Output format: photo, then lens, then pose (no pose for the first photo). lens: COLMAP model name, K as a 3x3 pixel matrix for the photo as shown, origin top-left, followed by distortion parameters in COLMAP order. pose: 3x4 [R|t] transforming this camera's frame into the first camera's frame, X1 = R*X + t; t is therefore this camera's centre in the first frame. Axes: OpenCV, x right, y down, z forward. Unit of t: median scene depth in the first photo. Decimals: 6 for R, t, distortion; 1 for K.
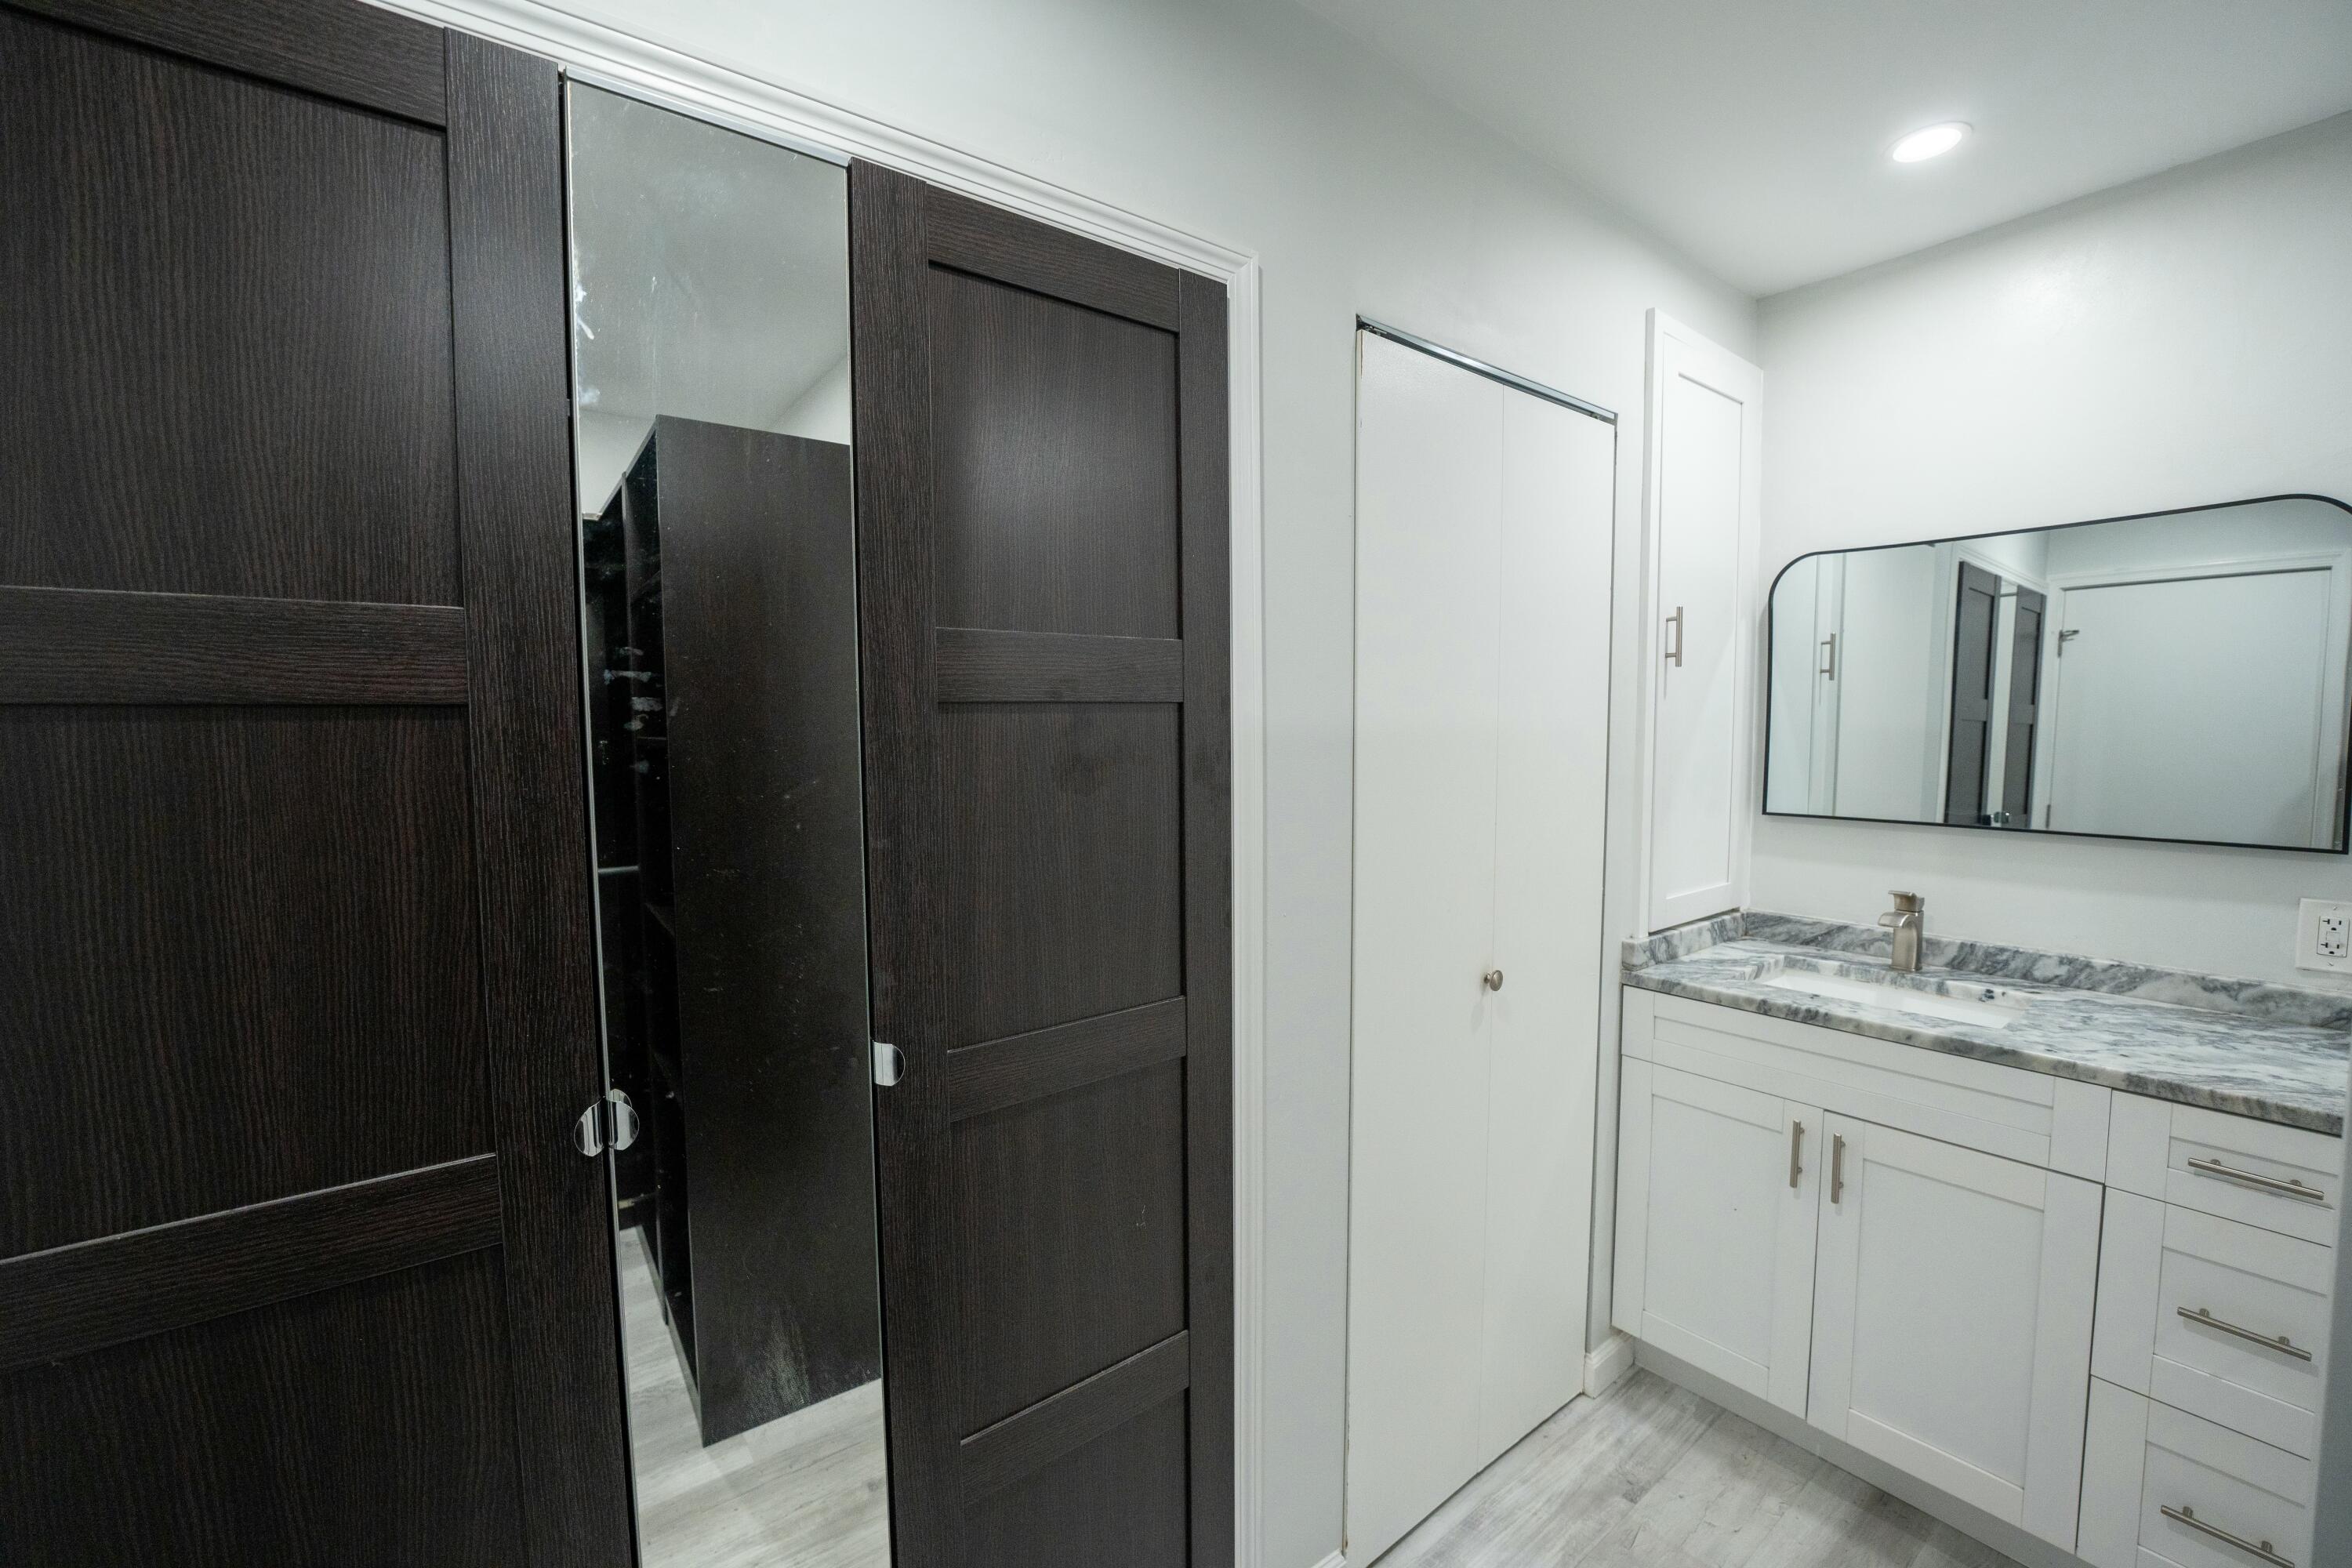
lens RADIAL K [[952.4, 0, 1176.0], [0, 952.4, 784.0], [0, 0, 1]] dist [-0.002286, -0.000434]
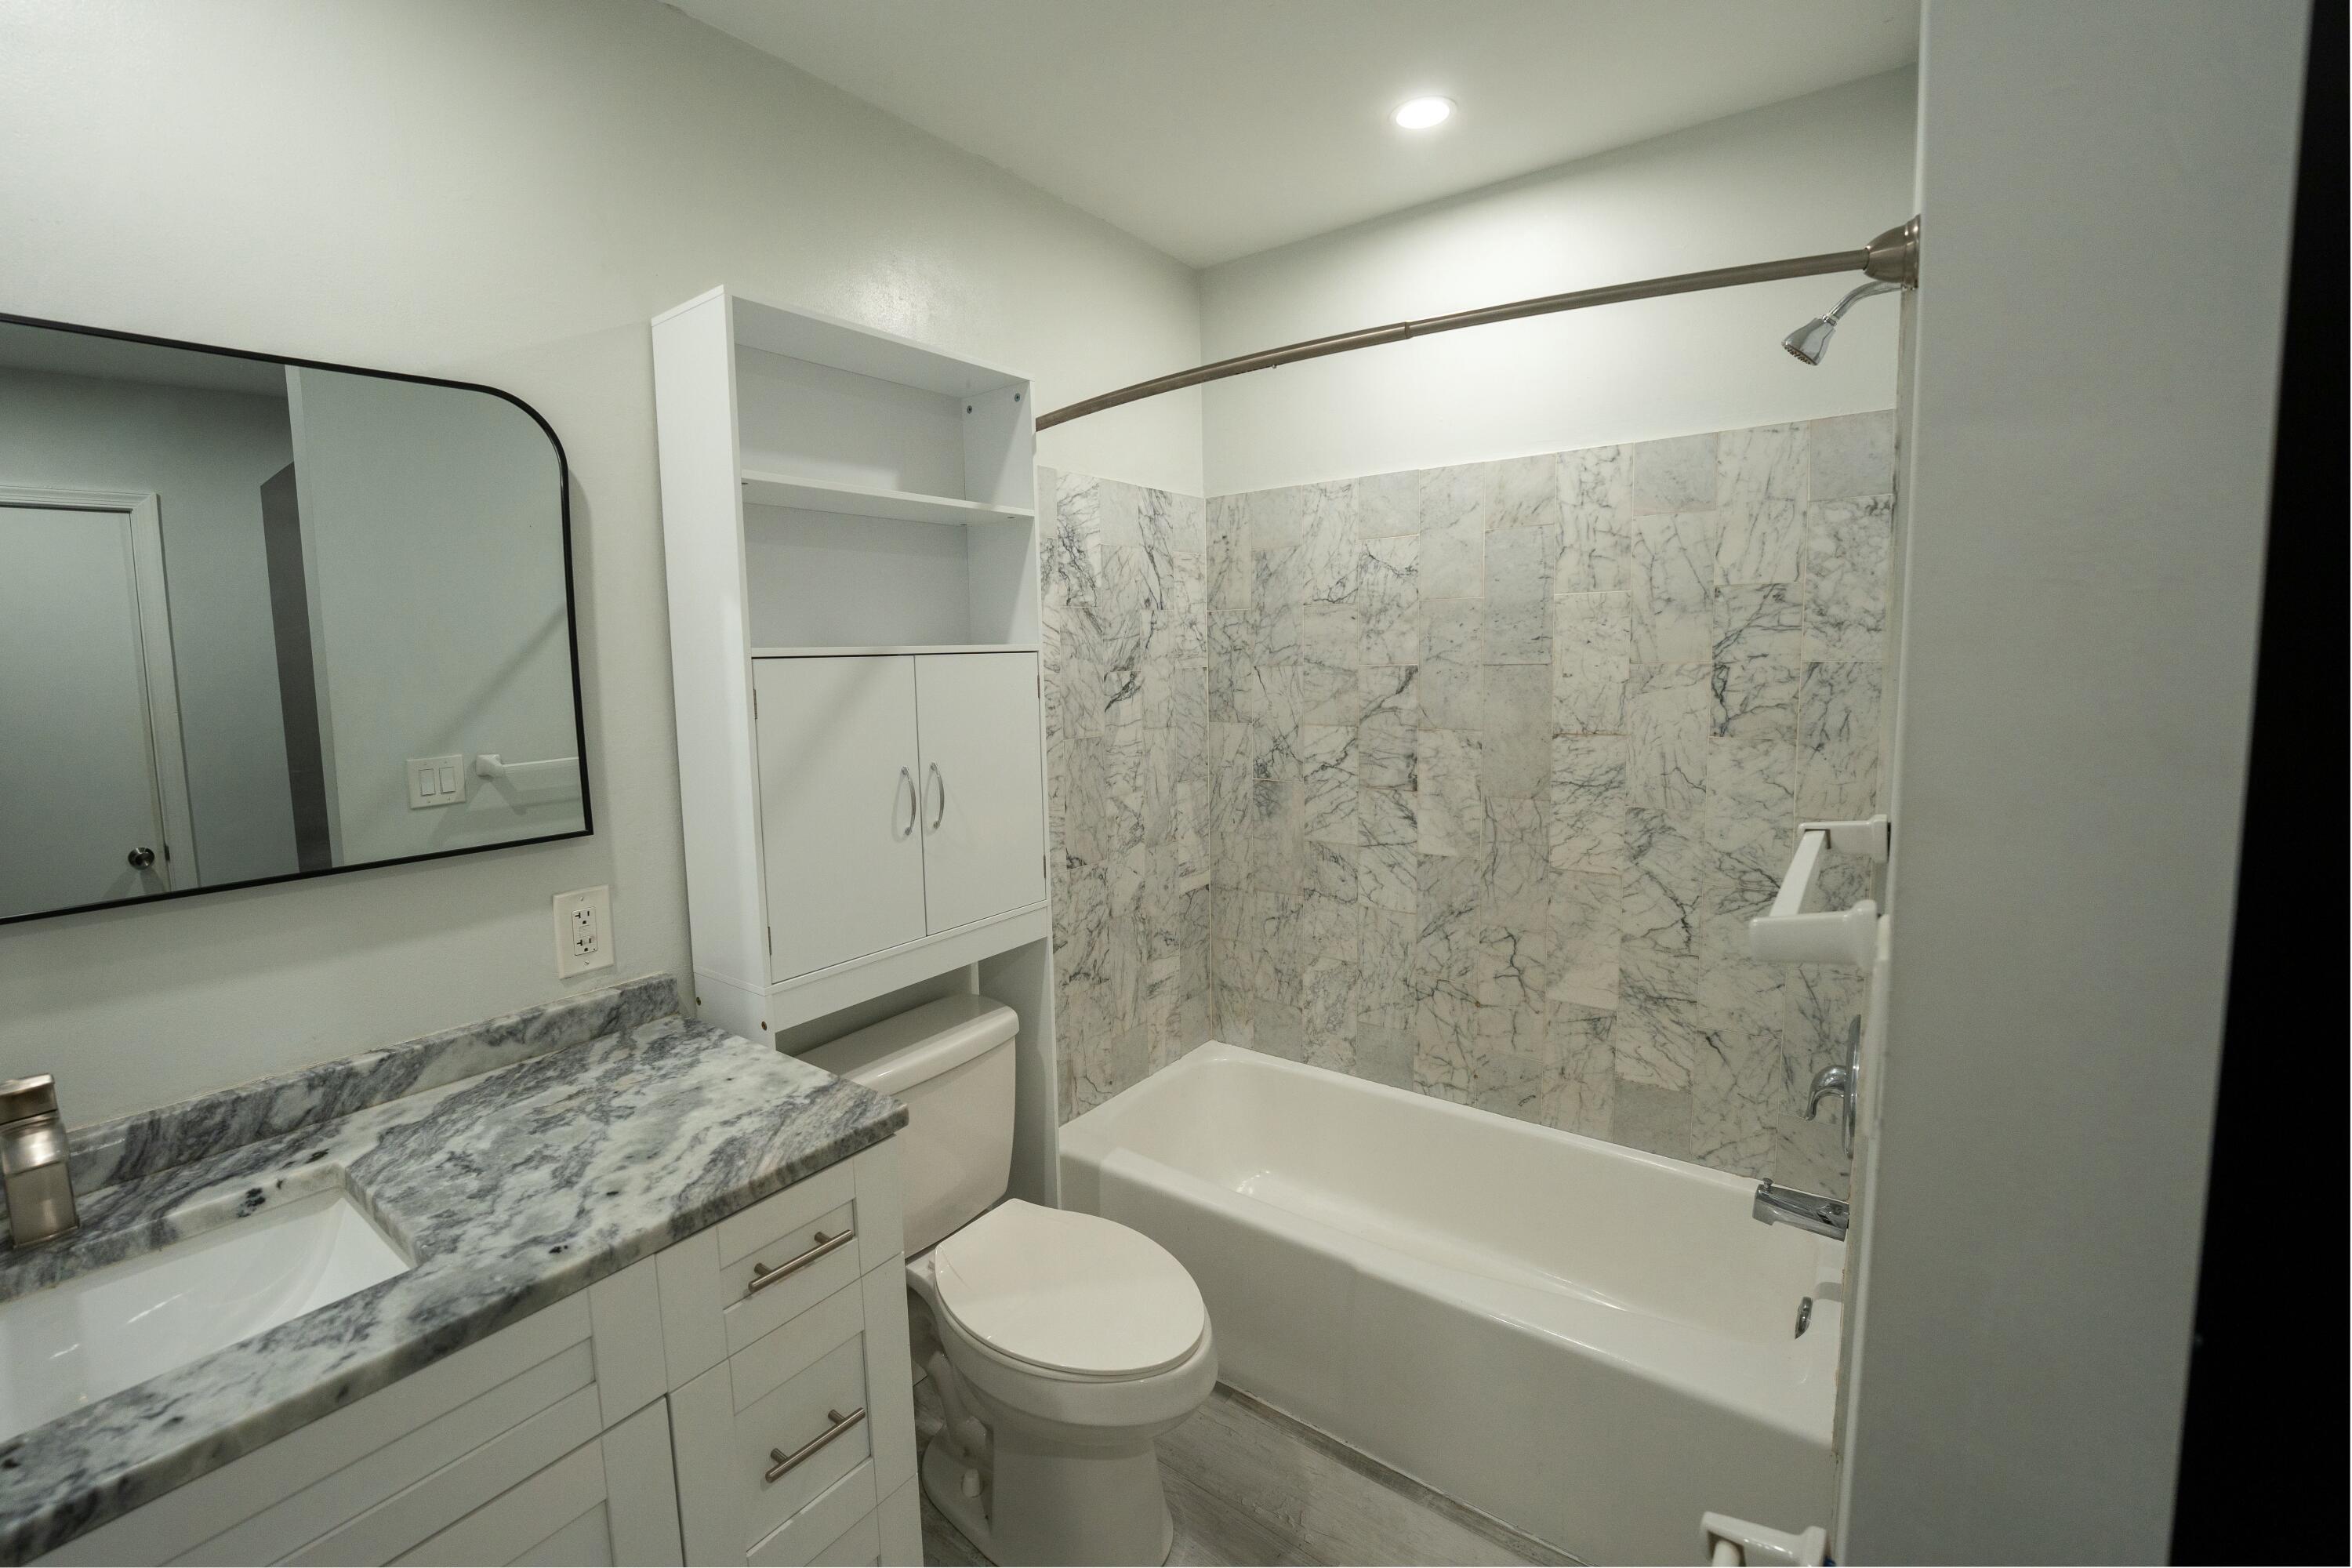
lens RADIAL K [[975.9, 0, 1124.3], [0, 975.9, 751.3], [0, 0, 1]] dist [-0.022508, -0.000175]
pose [[-0.242826, -0.085029, 0.966336, 0.253488], [0.085297, 0.990421, 0.108582, -0.049715], [-0.966313, 0.108792, -0.233248, 0.669350]]
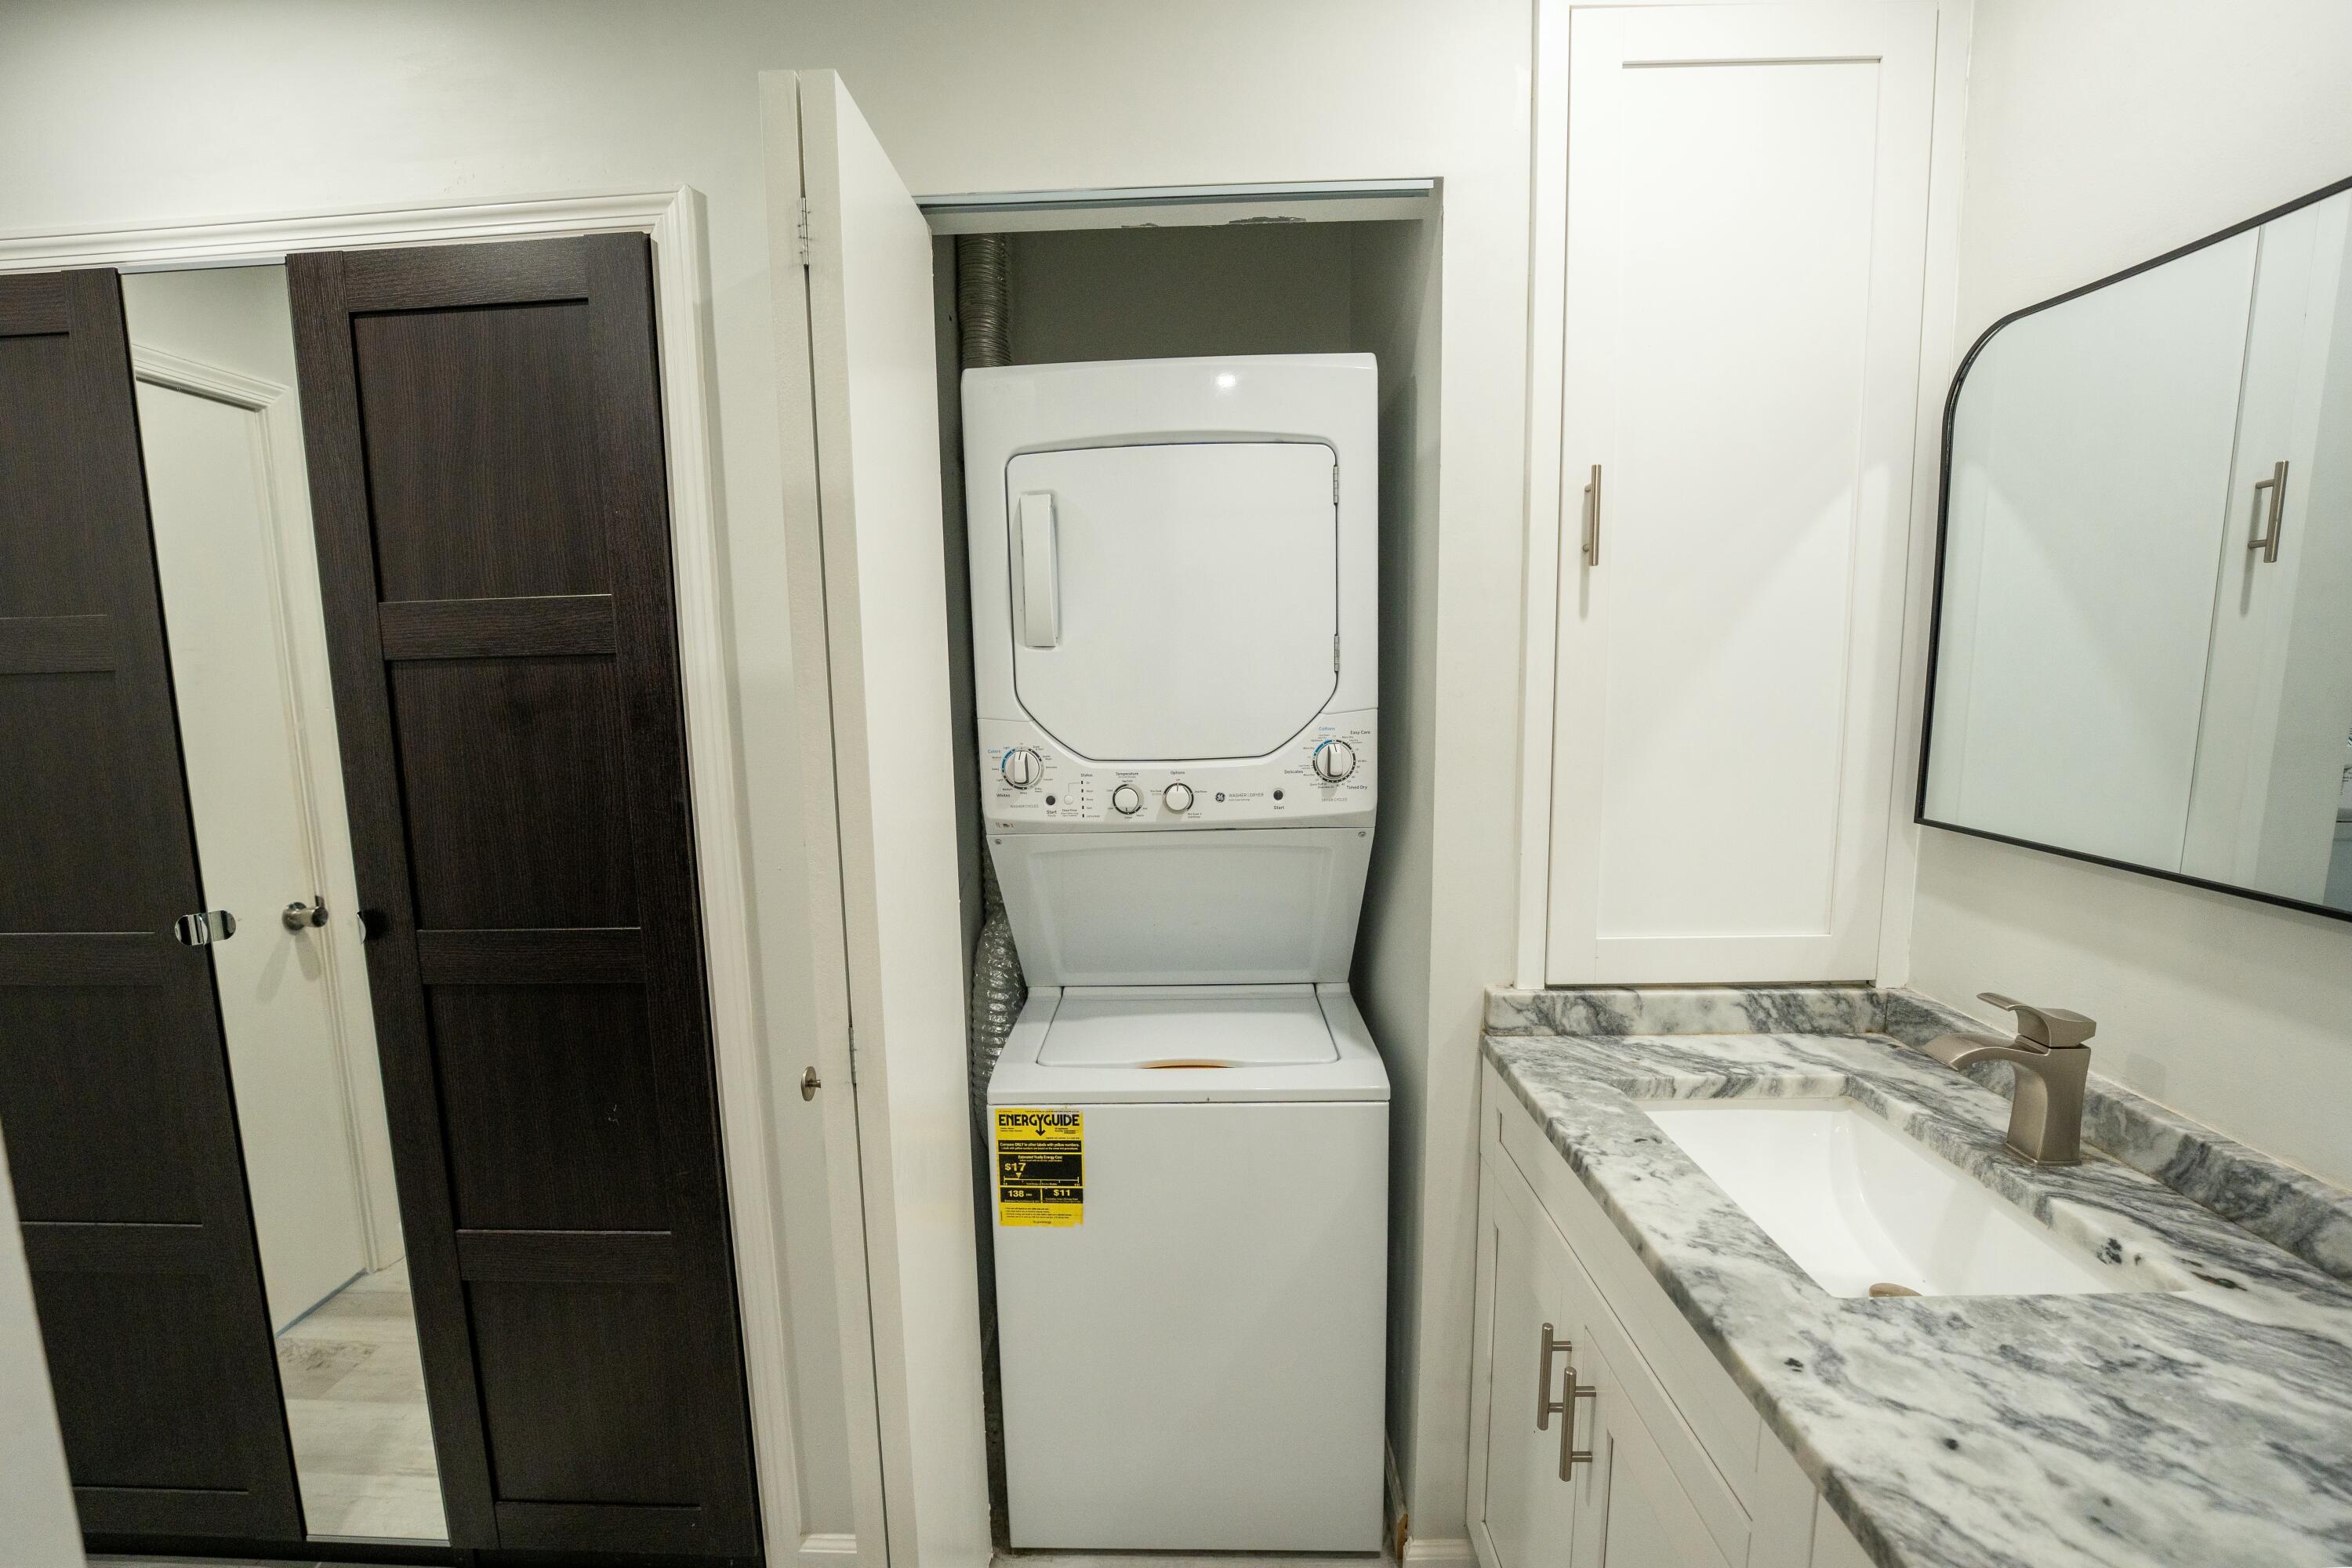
lens RADIAL K [[974.8, 0, 1176.0], [0, 974.8, 784.0], [0, 0, 1]] dist [-0.019253, 0.002753]
pose [[0.774892, 0.068258, -0.628397, 0.838420], [-0.026626, 0.996795, 0.075440, -0.028245], [0.631532, -0.041726, 0.774226, 0.393614]]
